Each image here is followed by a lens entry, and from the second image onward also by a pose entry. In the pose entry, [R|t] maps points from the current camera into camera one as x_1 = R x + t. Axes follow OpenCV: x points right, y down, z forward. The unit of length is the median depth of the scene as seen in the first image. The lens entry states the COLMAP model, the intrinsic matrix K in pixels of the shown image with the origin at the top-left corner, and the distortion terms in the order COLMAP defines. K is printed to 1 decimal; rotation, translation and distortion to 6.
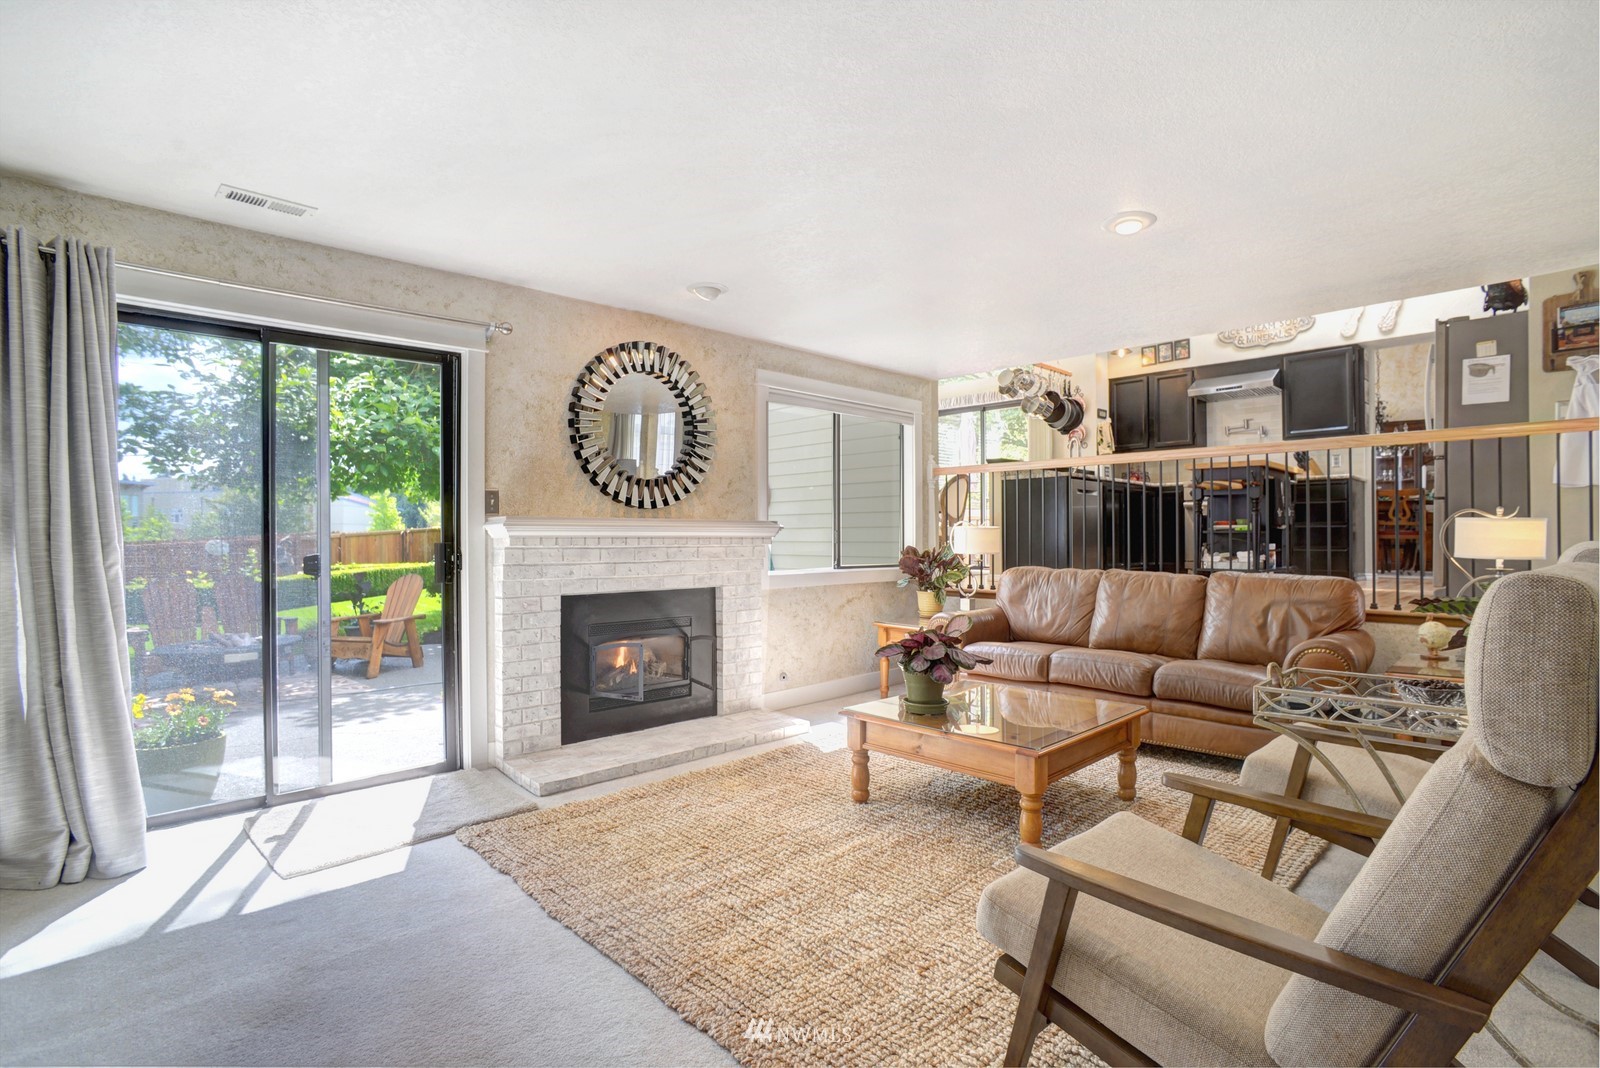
lens RADIAL K [[774.5, 0, 808.5], [0, 774.5, 534.2], [0, 0, 1]] dist [-0.057245, 0.028009]
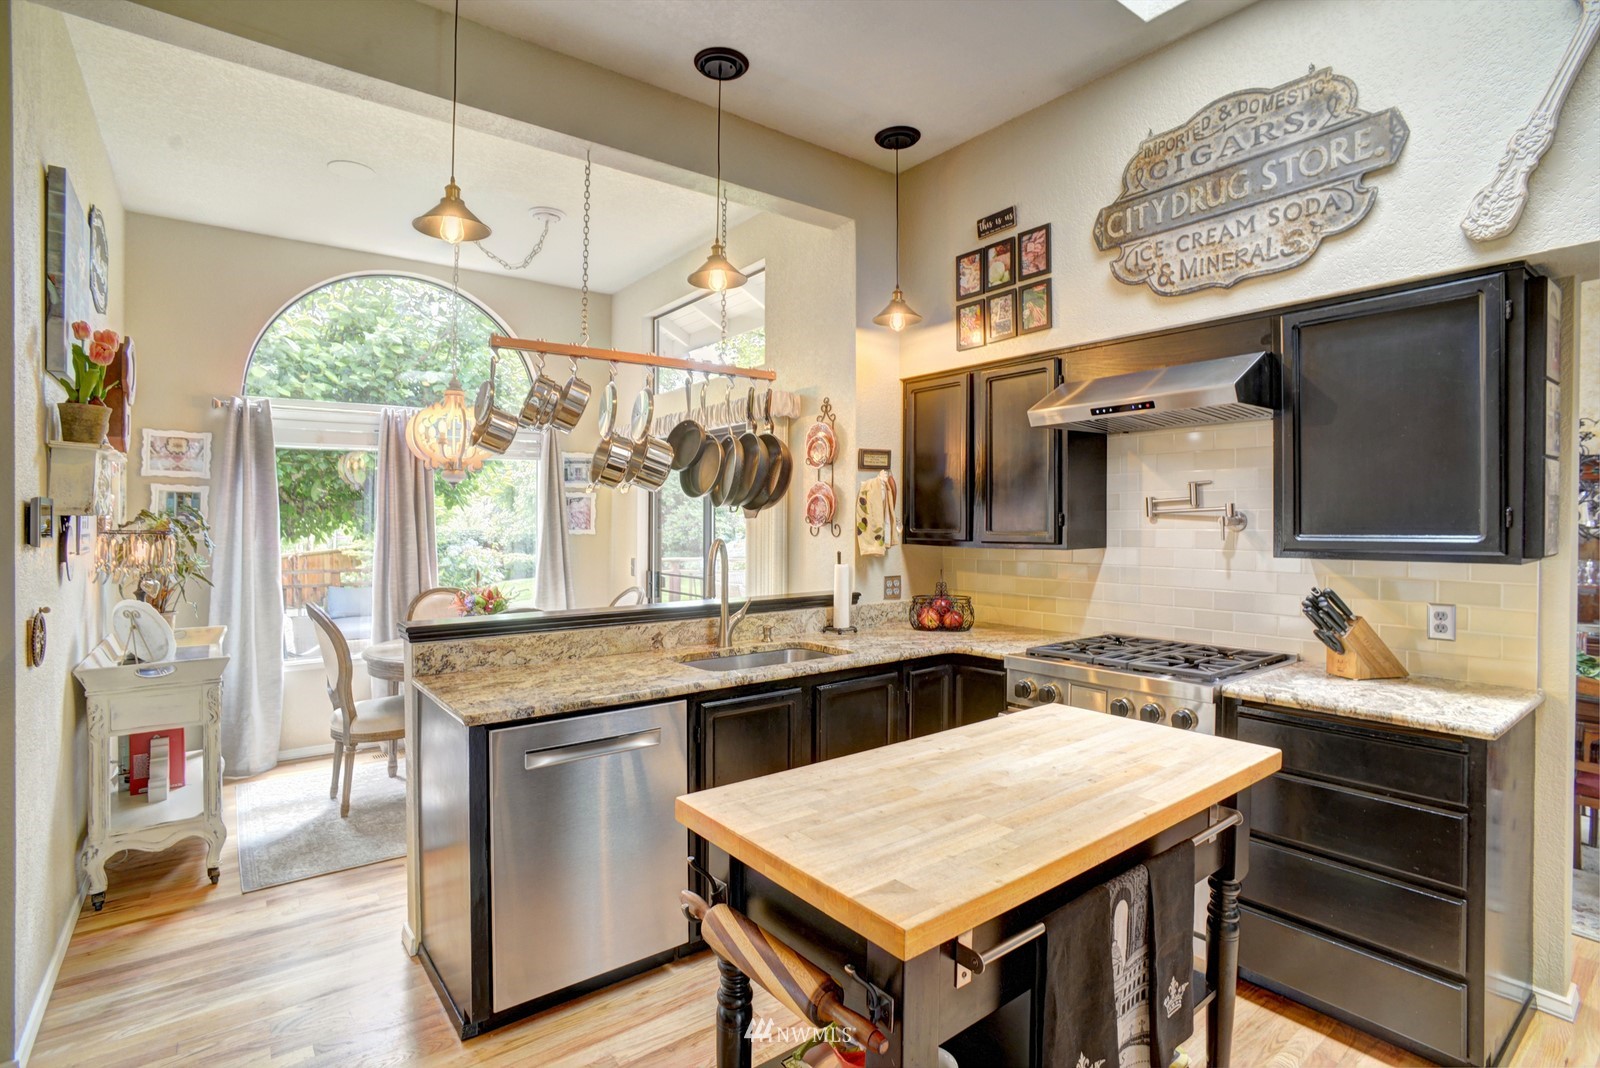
lens RADIAL K [[780.7, 0, 794.7], [0, 780.7, 531.5], [0, 0, 1]] dist [-0.057781, 0.031652]
pose [[0.992845, 0.002227, -0.119388, 0.680886], [-0.000416, 0.999885, 0.015189, -0.213723], [0.119408, -0.015031, 0.992731, 0.951416]]
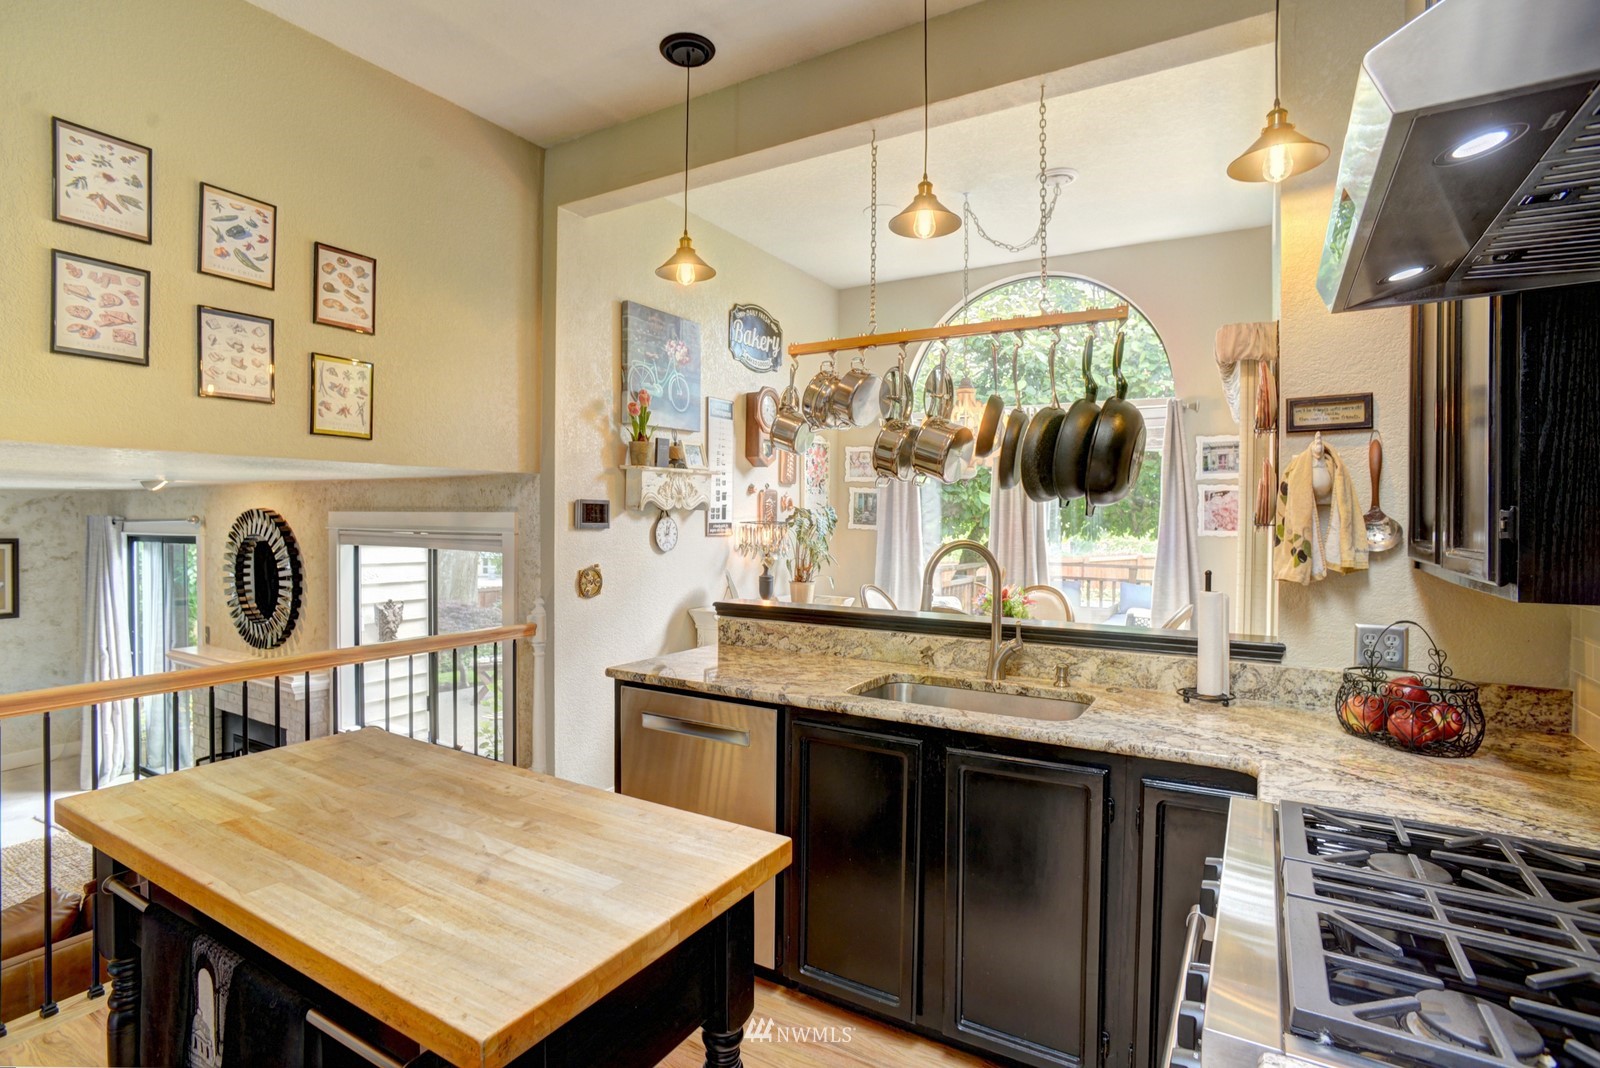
lens RADIAL K [[801.7, 0, 800.0], [0, 801.7, 534.0], [0, 0, 1]] dist [-0.107868, 0.059257]
pose [[0.250335, 0.027798, -0.967760, 1.025290], [-0.007632, 0.999613, 0.026739, -0.215599], [0.968129, 0.000692, 0.250450, 1.348452]]
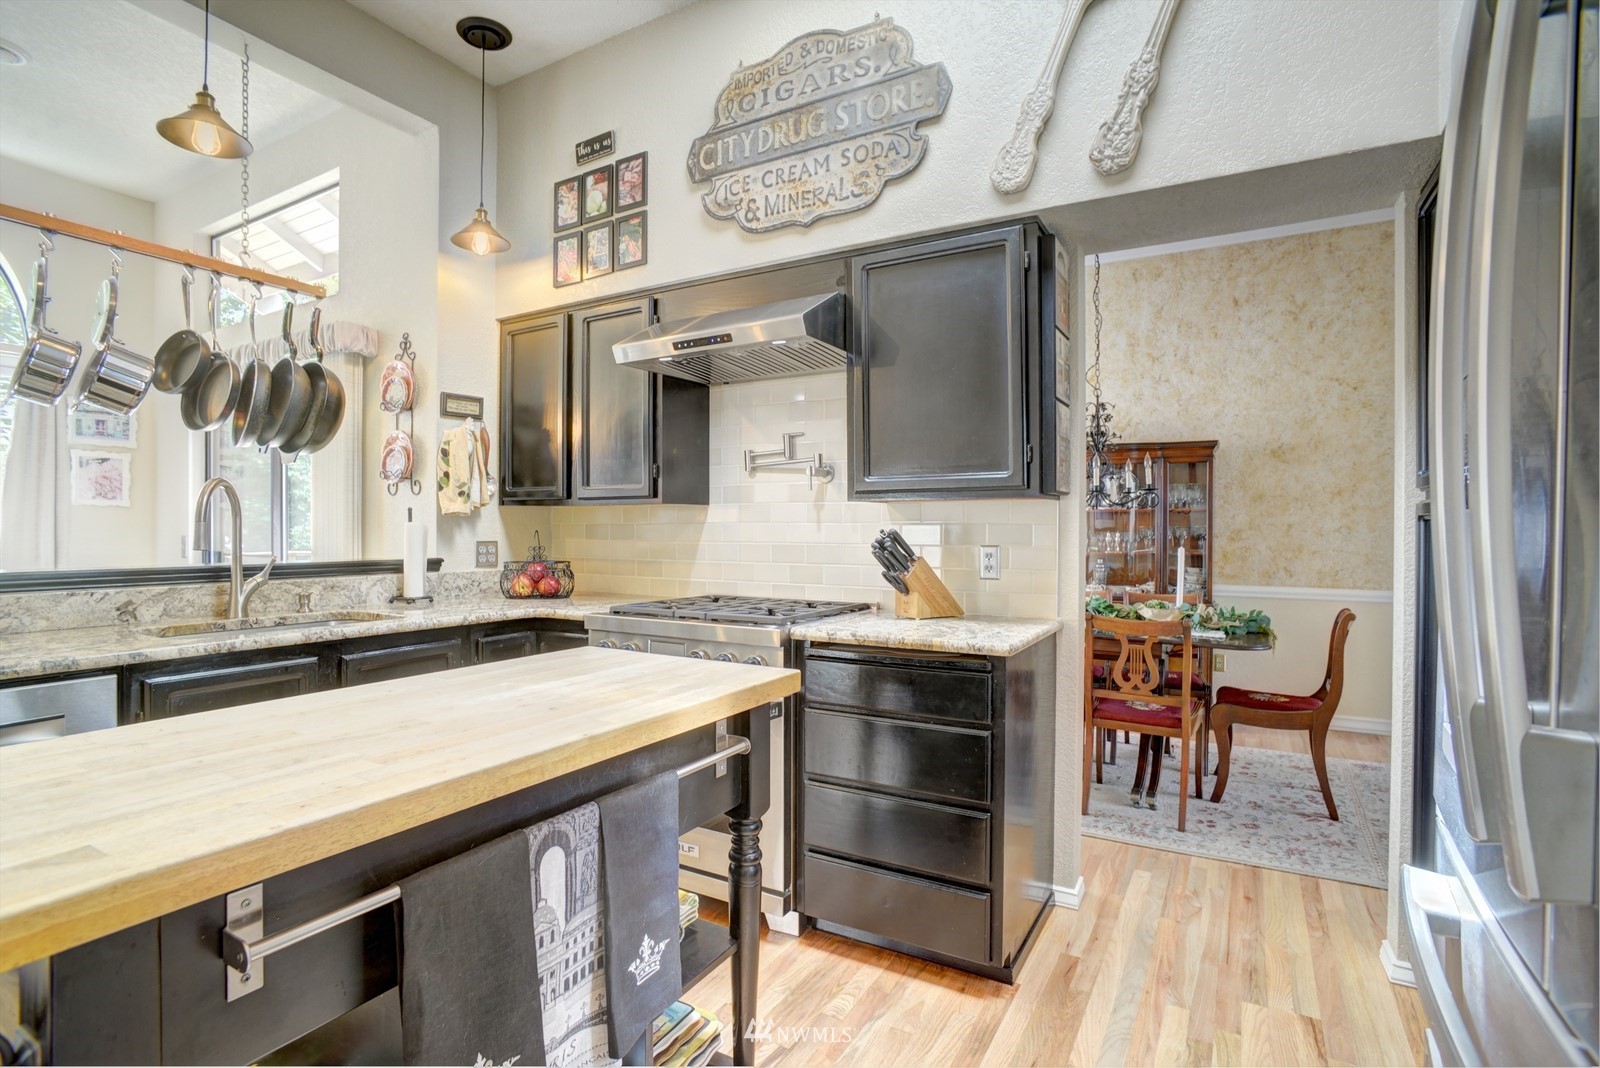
lens RADIAL K [[783.4, 0, 785.1], [0, 783.4, 536.7], [0, 0, 1]] dist [-0.058878, 0.031378]
pose [[0.967146, 0.003019, 0.254204, 0.770411], [-0.006051, 0.999920, 0.011150, -0.167948], [-0.254150, -0.012322, 0.967086, 1.009356]]
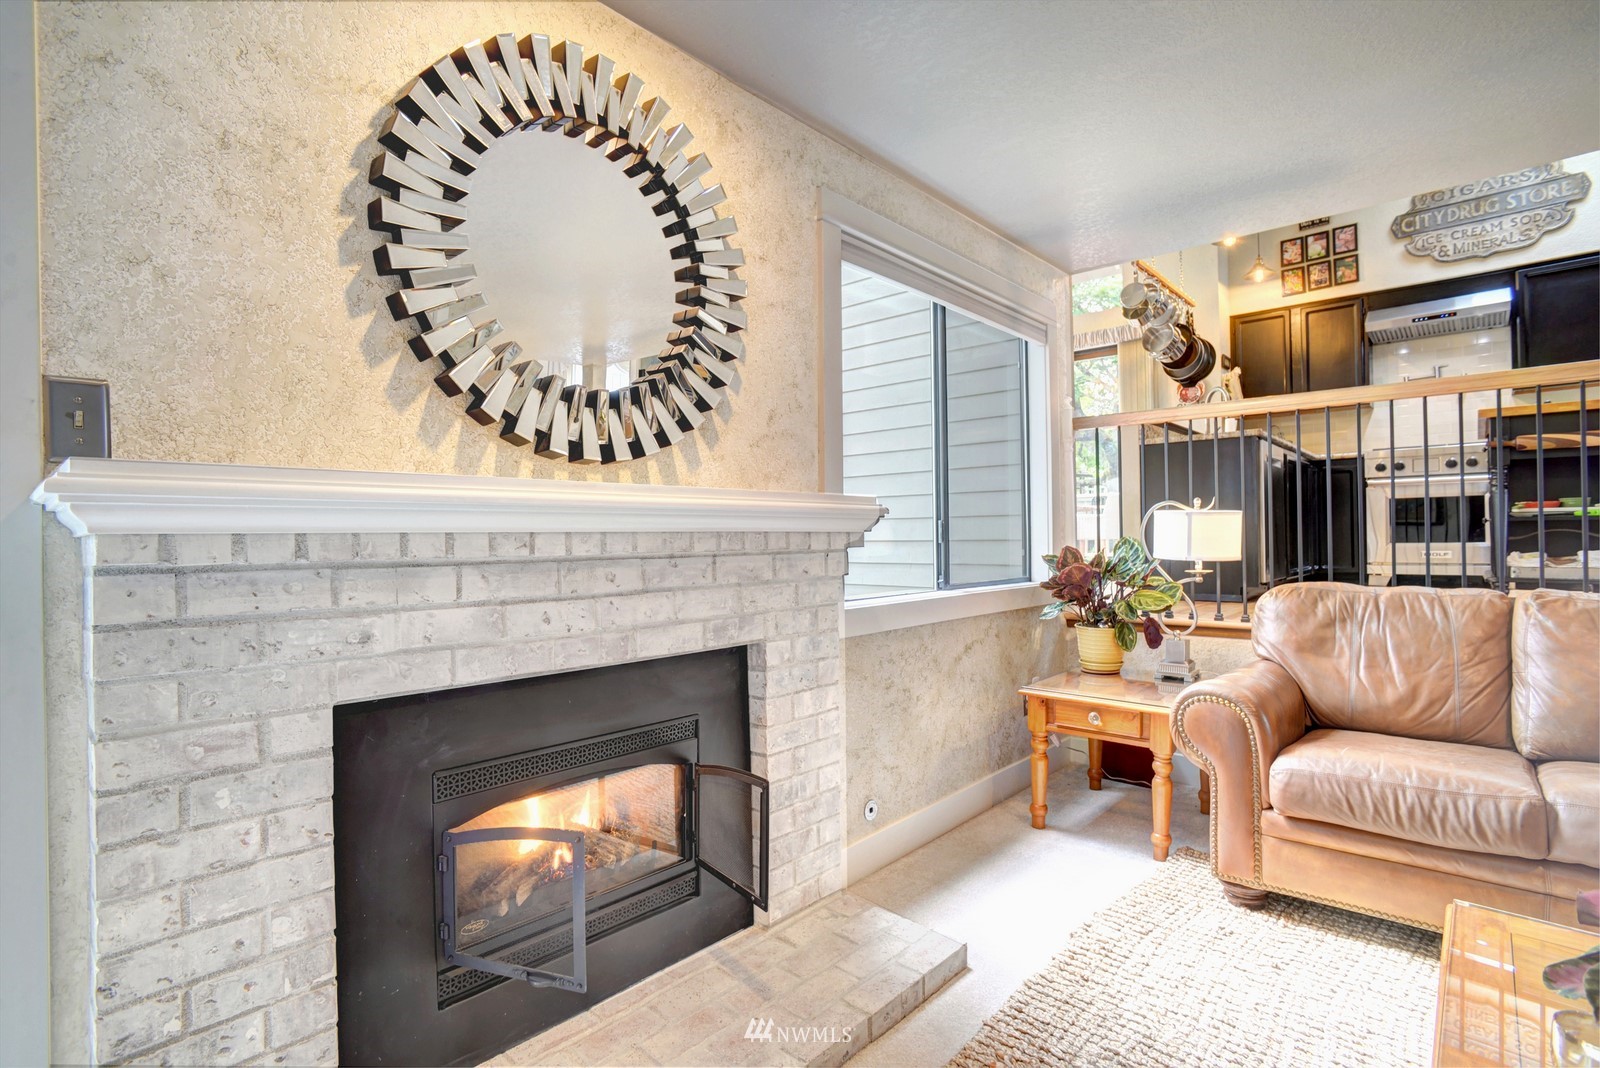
lens RADIAL K [[774.5, 0, 808.5], [0, 774.5, 534.2], [0, 0, 1]] dist [-0.057245, 0.028009]
pose [[0.997947, -0.009457, 0.063346, -0.108732], [0.009502, 0.999955, -0.000416, 0.005169], [-0.063339, 0.001017, 0.997992, 0.529137]]
